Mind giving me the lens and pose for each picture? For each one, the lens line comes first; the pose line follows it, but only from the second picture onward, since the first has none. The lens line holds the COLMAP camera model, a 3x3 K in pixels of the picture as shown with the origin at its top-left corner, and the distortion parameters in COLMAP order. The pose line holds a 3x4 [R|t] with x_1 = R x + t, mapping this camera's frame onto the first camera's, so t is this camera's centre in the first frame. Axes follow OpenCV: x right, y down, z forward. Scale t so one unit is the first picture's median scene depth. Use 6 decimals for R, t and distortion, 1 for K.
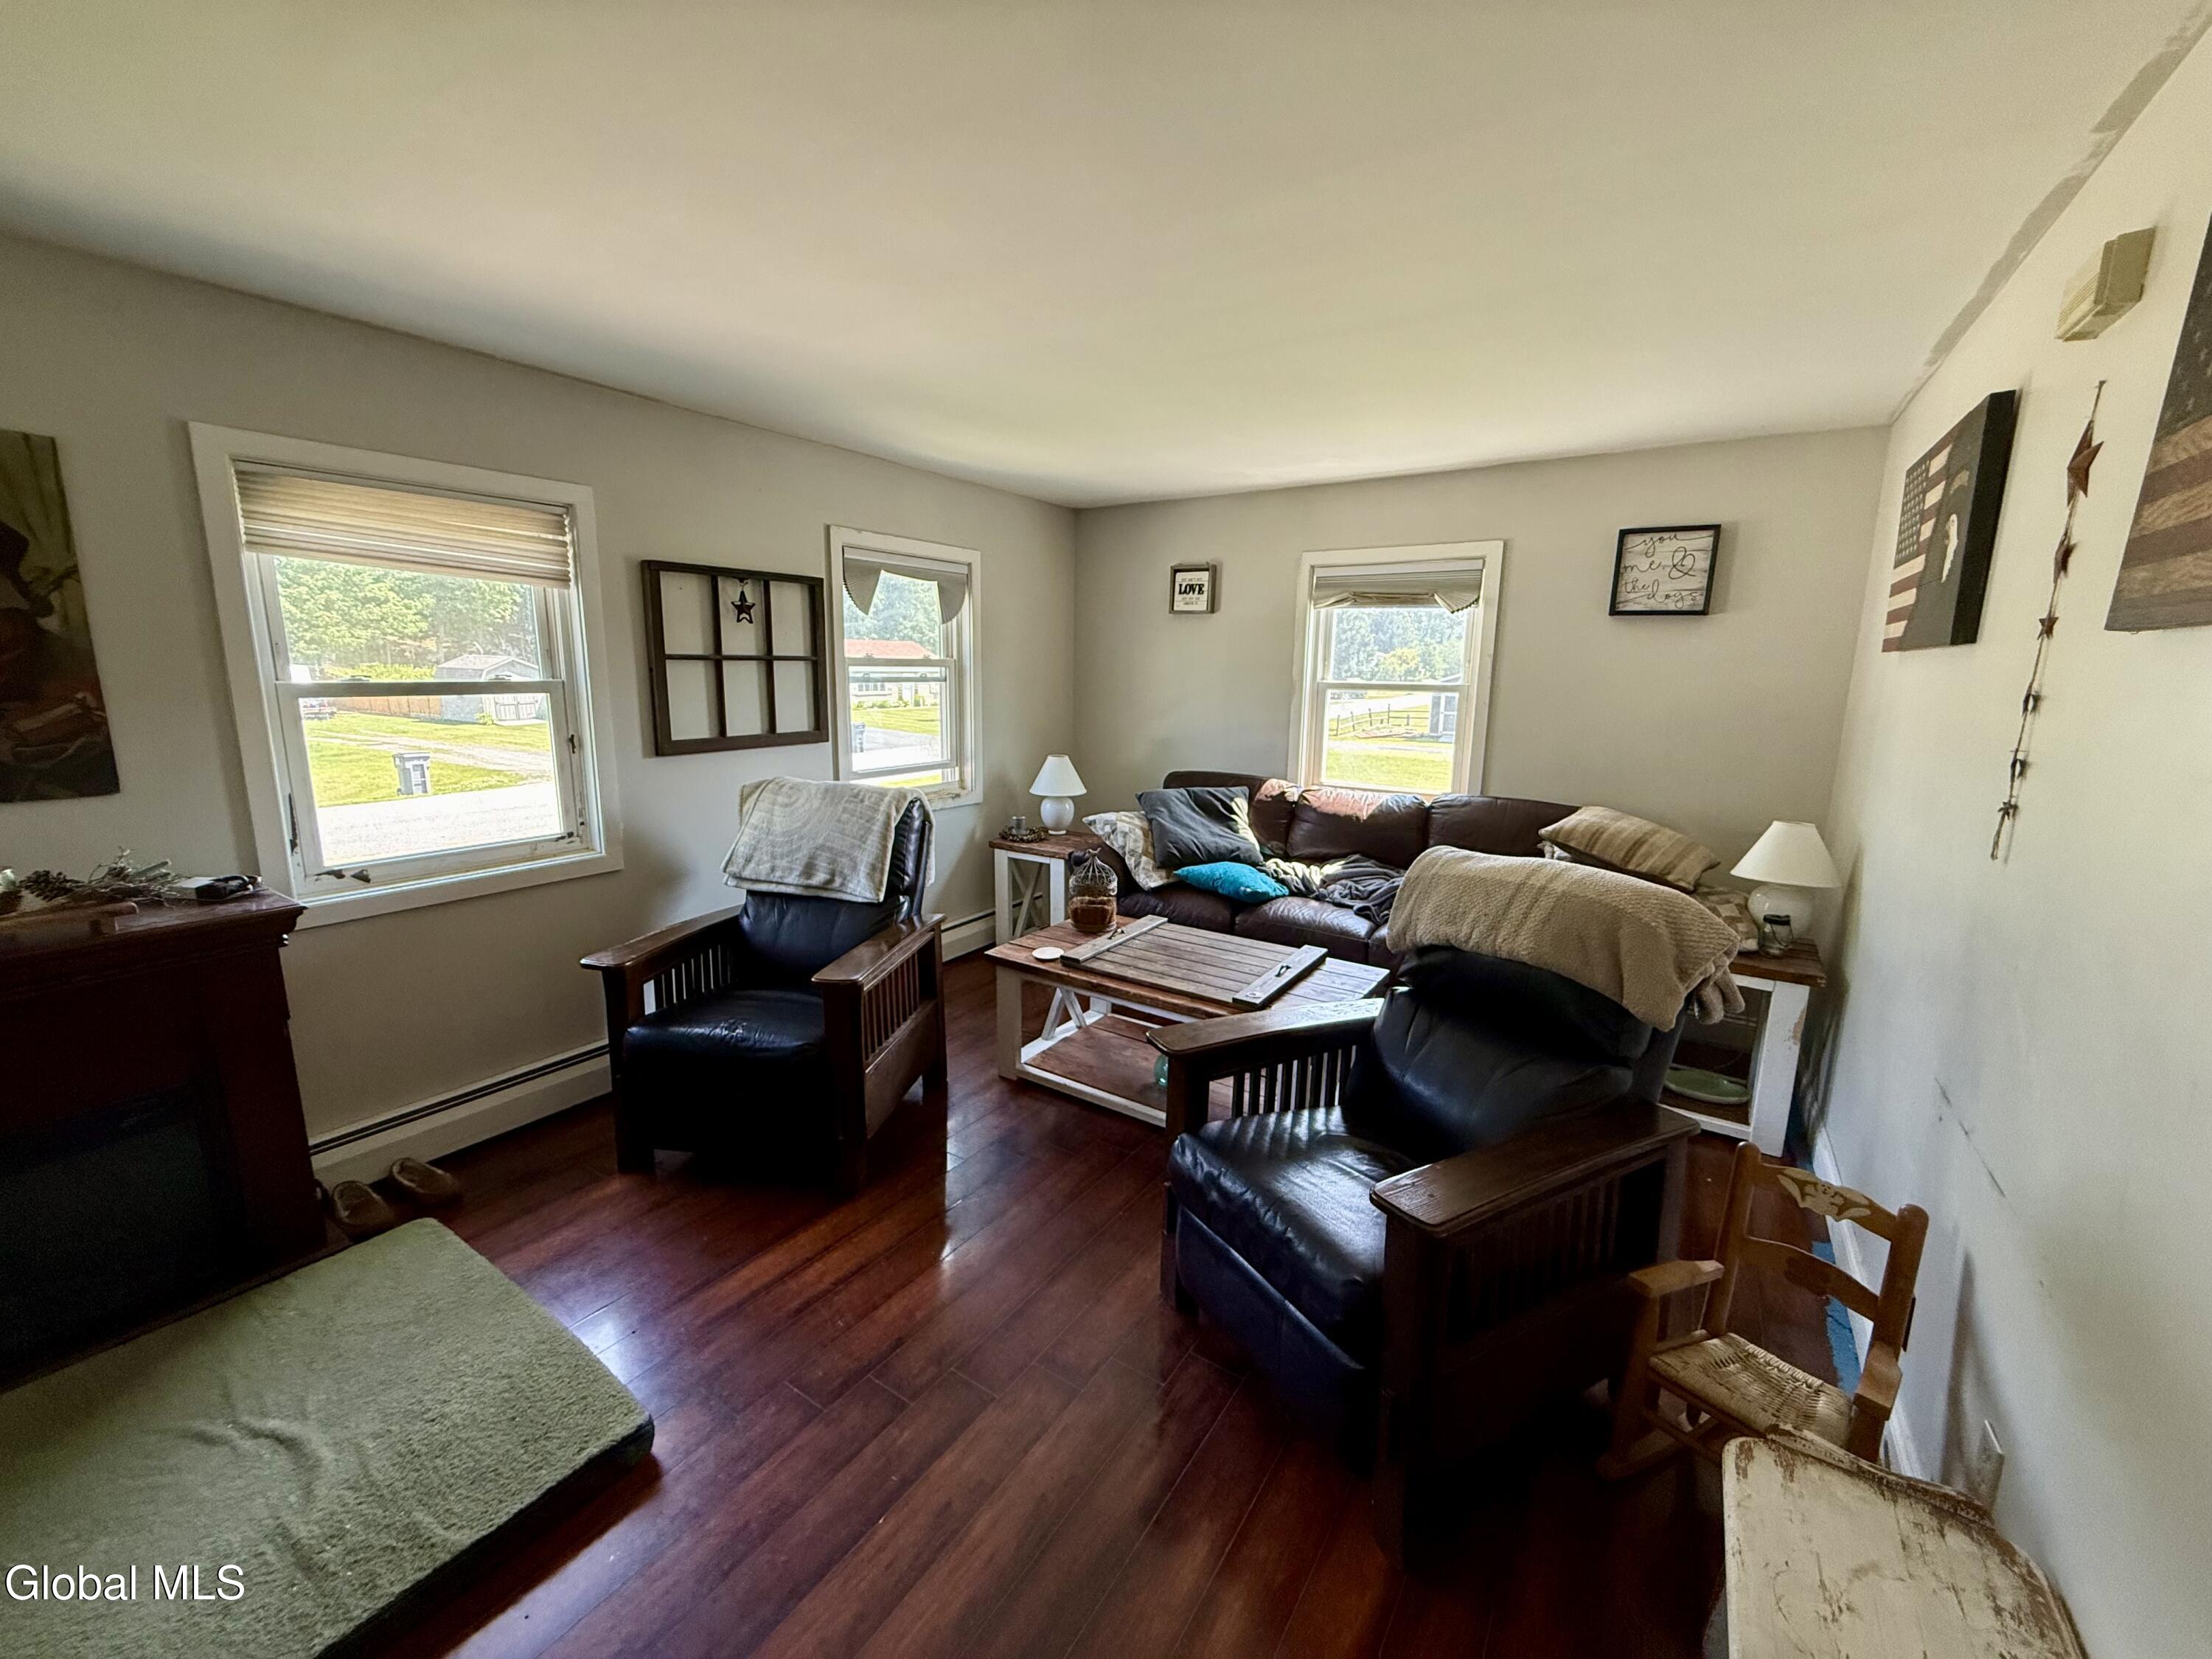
lens RADIAL K [[879.3, 0, 1101.3], [0, 879.3, 825.2], [0, 0, 1]] dist [0.000042, 0.000002]
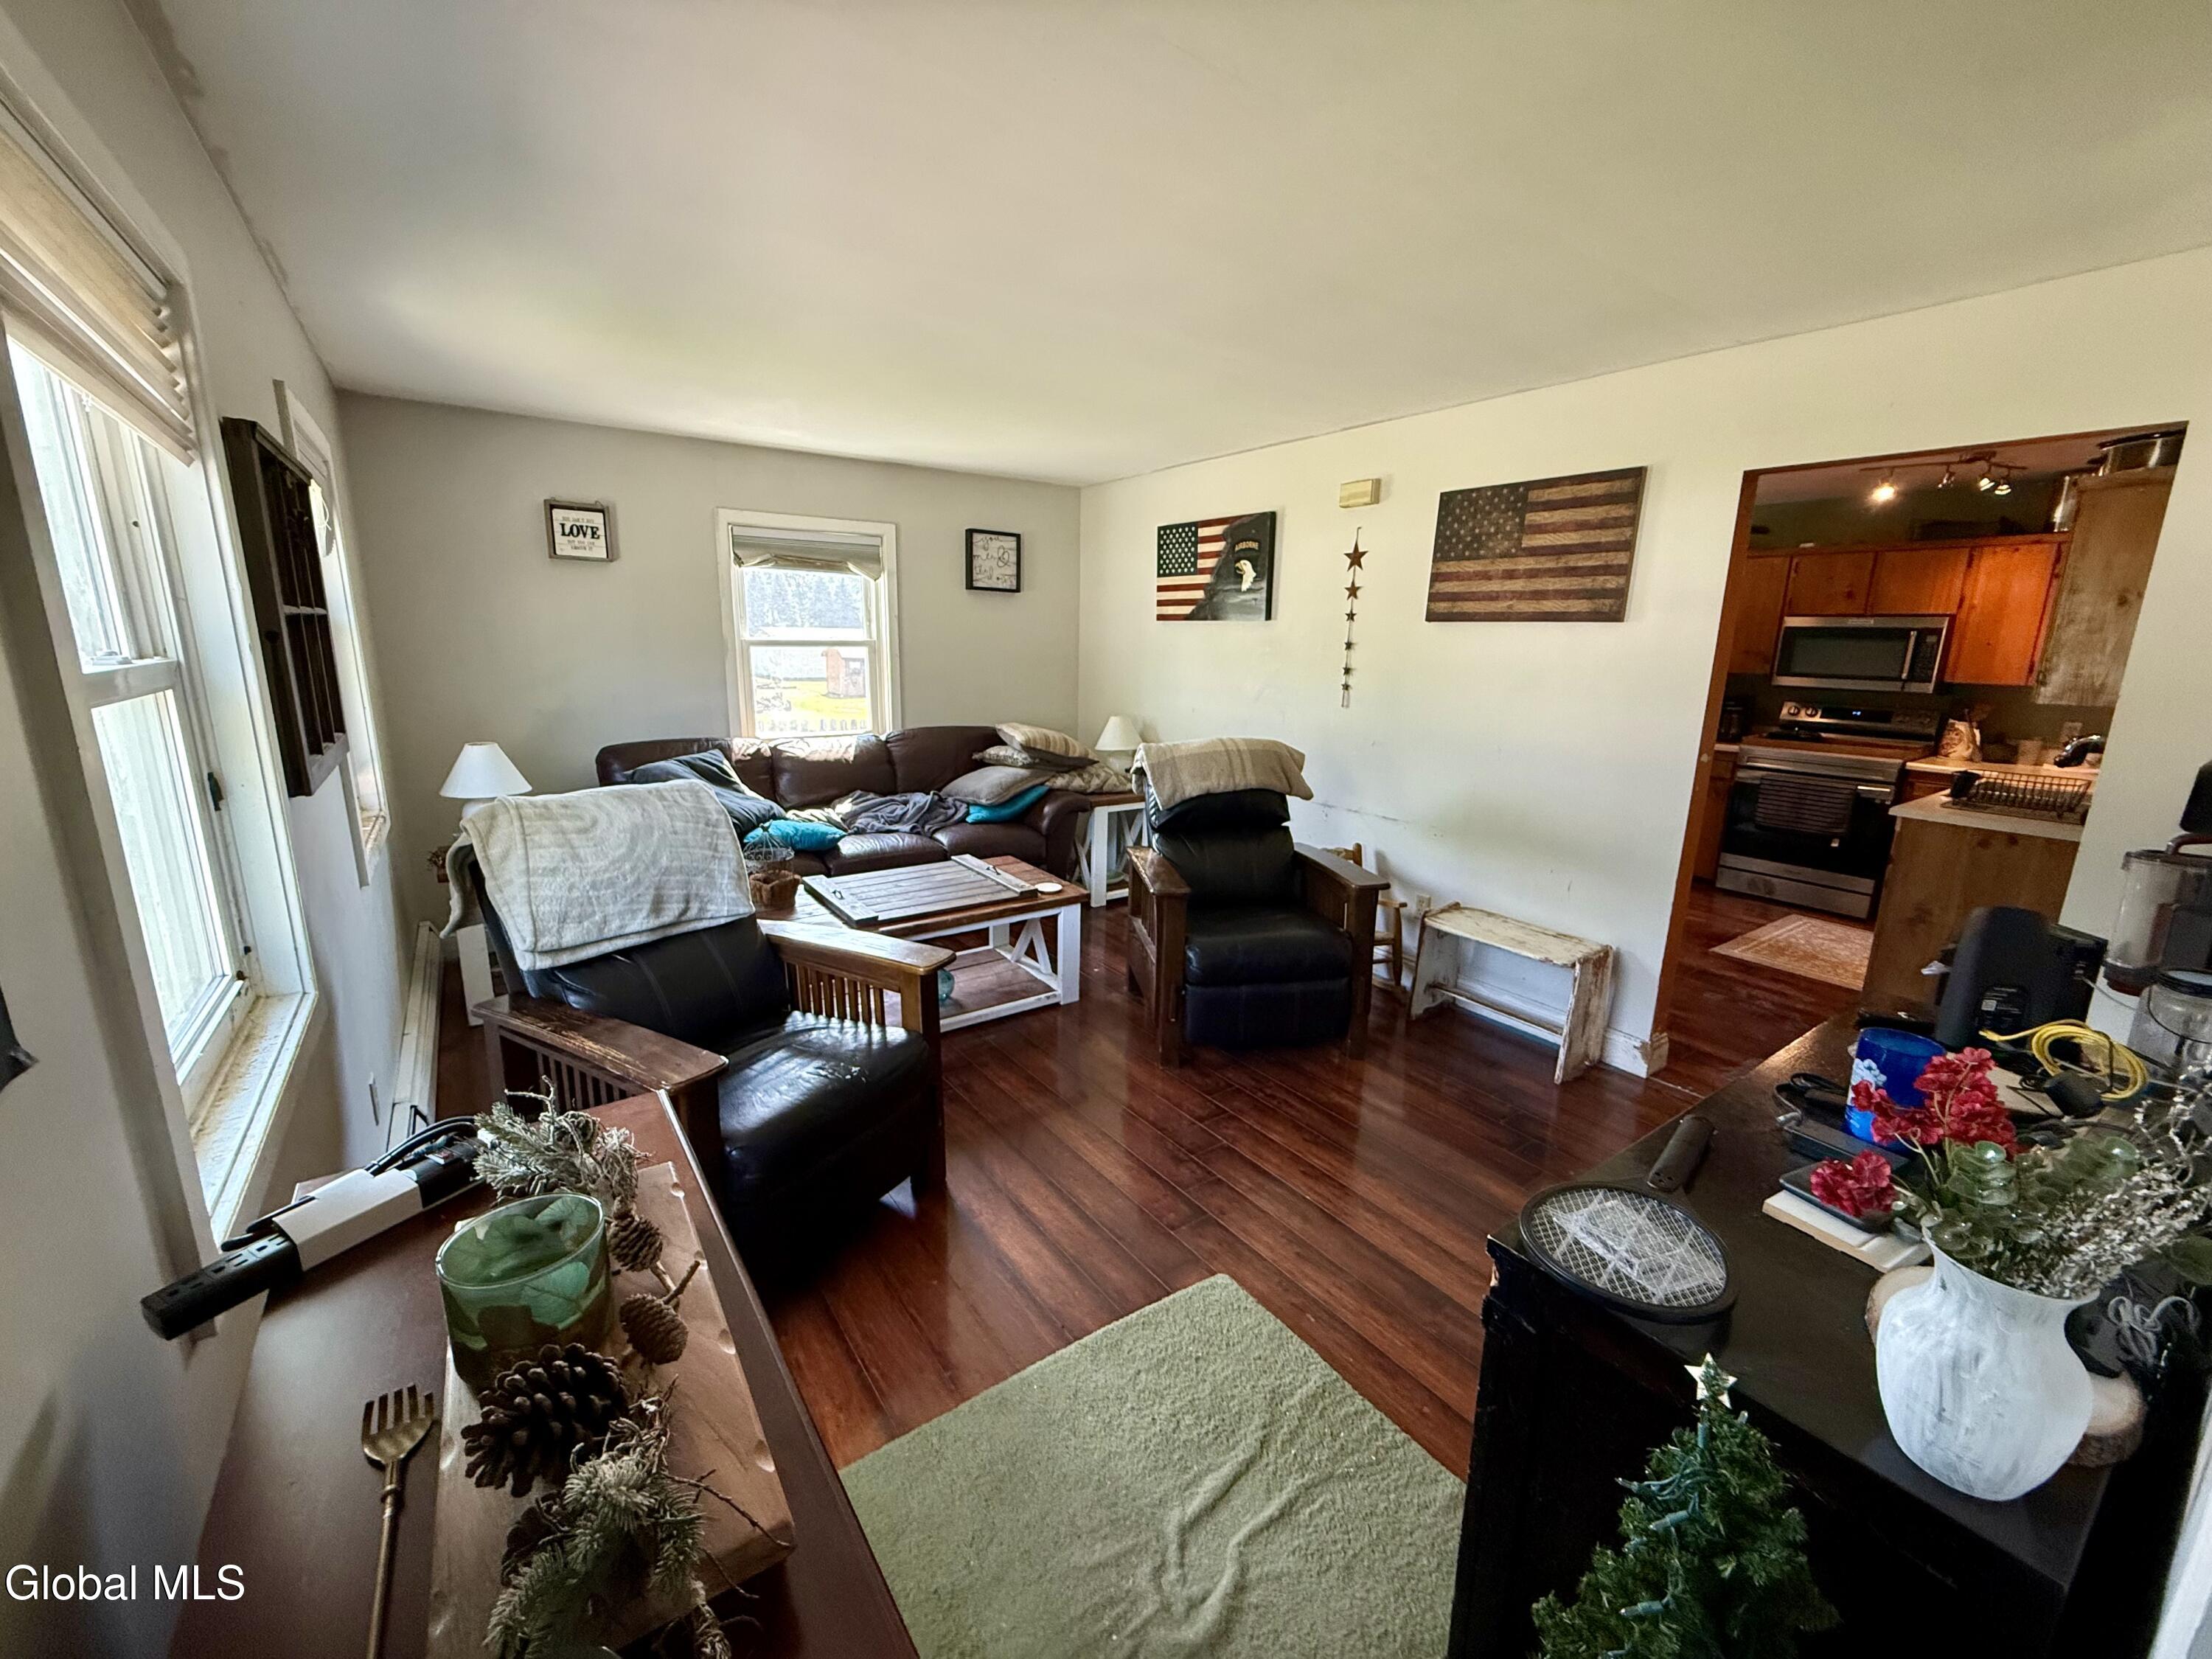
lens RADIAL K [[879.3, 0, 1103.5], [0, 879.3, 832.0], [0, 0, 1]] dist [0.000042, 0.000002]
pose [[0.357467, -0.212816, 0.909355, -0.674489], [0.154359, 0.973763, 0.167211, -0.059274], [-0.921081, 0.080595, 0.380938, 0.281108]]
